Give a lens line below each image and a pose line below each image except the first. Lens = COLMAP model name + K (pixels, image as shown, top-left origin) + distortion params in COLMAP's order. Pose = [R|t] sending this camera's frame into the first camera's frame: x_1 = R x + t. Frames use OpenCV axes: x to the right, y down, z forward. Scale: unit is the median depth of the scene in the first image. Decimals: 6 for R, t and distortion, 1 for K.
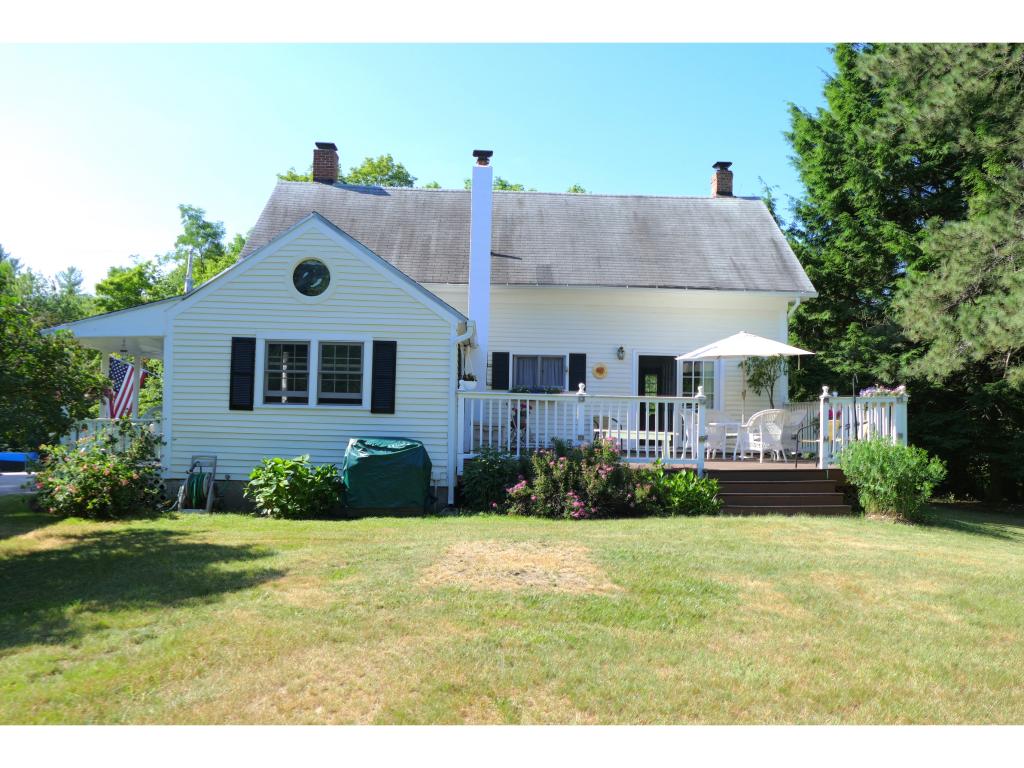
lens RADIAL K [[865.4, 0, 509.6], [0, 865.4, 382.3], [0, 0, 1]] dist [-0.010977, -0.002807]
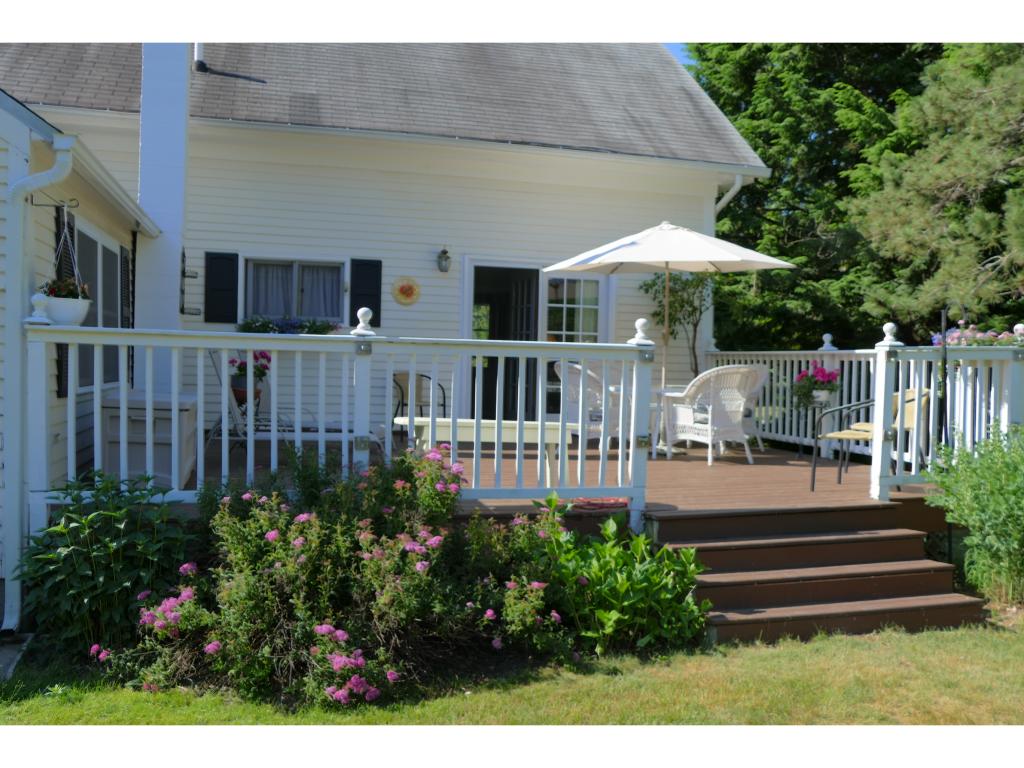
lens RADIAL K [[893.9, 0, 504.6], [0, 893.9, 410.9], [0, 0, 1]] dist [-0.042970, 0.029023]
pose [[0.976381, -0.006559, 0.215958, 0.041978], [-0.015705, 0.994741, 0.101216, 0.004220], [-0.215486, -0.102216, 0.971142, 0.424237]]
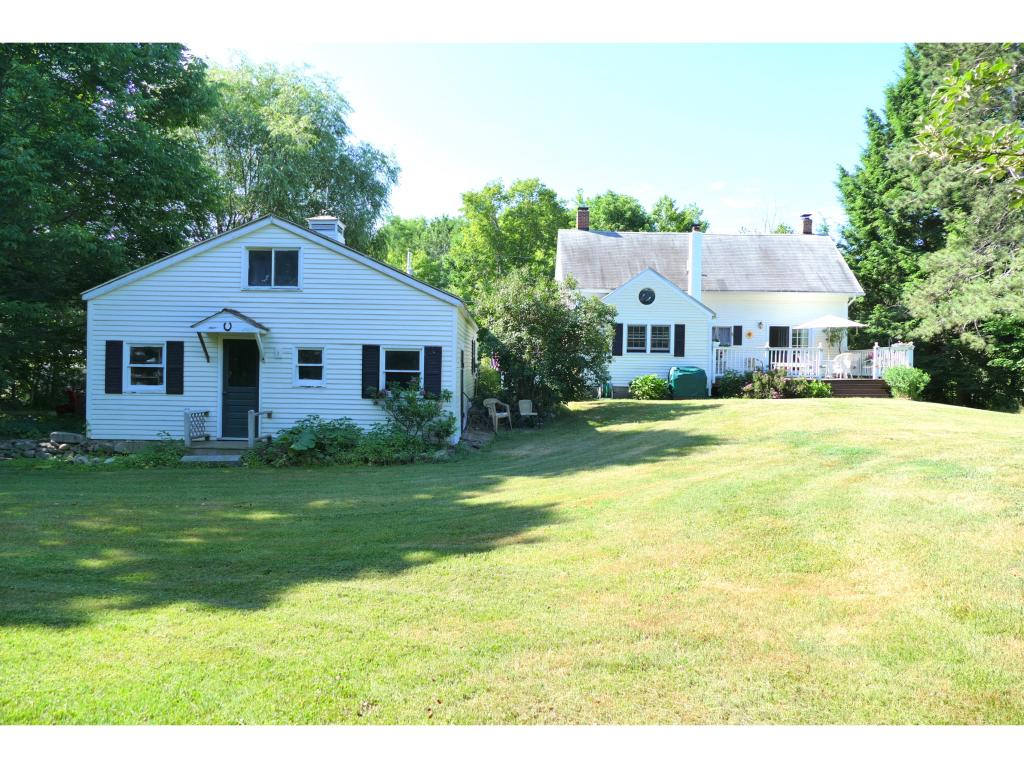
lens RADIAL K [[767.0, 0, 521.1], [0, 767.0, 393.3], [0, 0, 1]] dist [0.004798, 0.001849]
pose [[0.999792, -0.007454, -0.018972, -0.382273], [0.008882, 0.997040, 0.076363, -0.018312], [0.018347, -0.076516, 0.996900, -0.744715]]
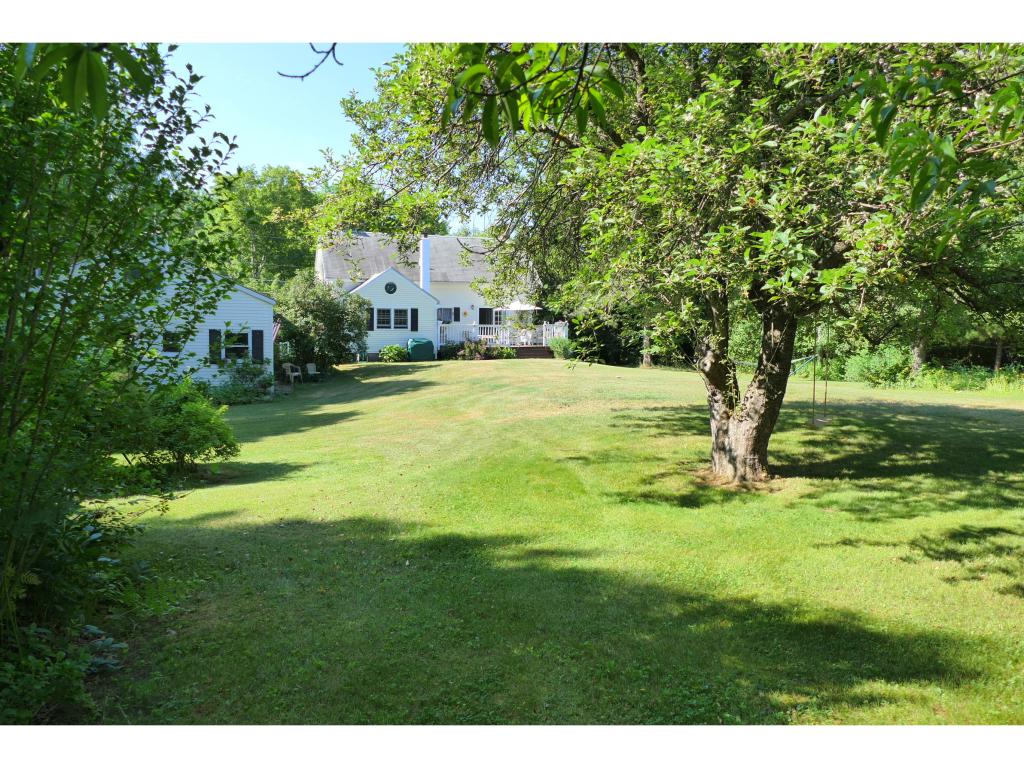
lens RADIAL K [[767.0, 0, 515.1], [0, 767.0, 383.9], [0, 0, 1]] dist [0.004798, 0.001849]
pose [[0.952141, -0.031996, 0.303980, -0.482189], [-0.002583, 0.993628, 0.112677, -0.066520], [-0.305649, -0.108070, 0.945991, -1.325599]]
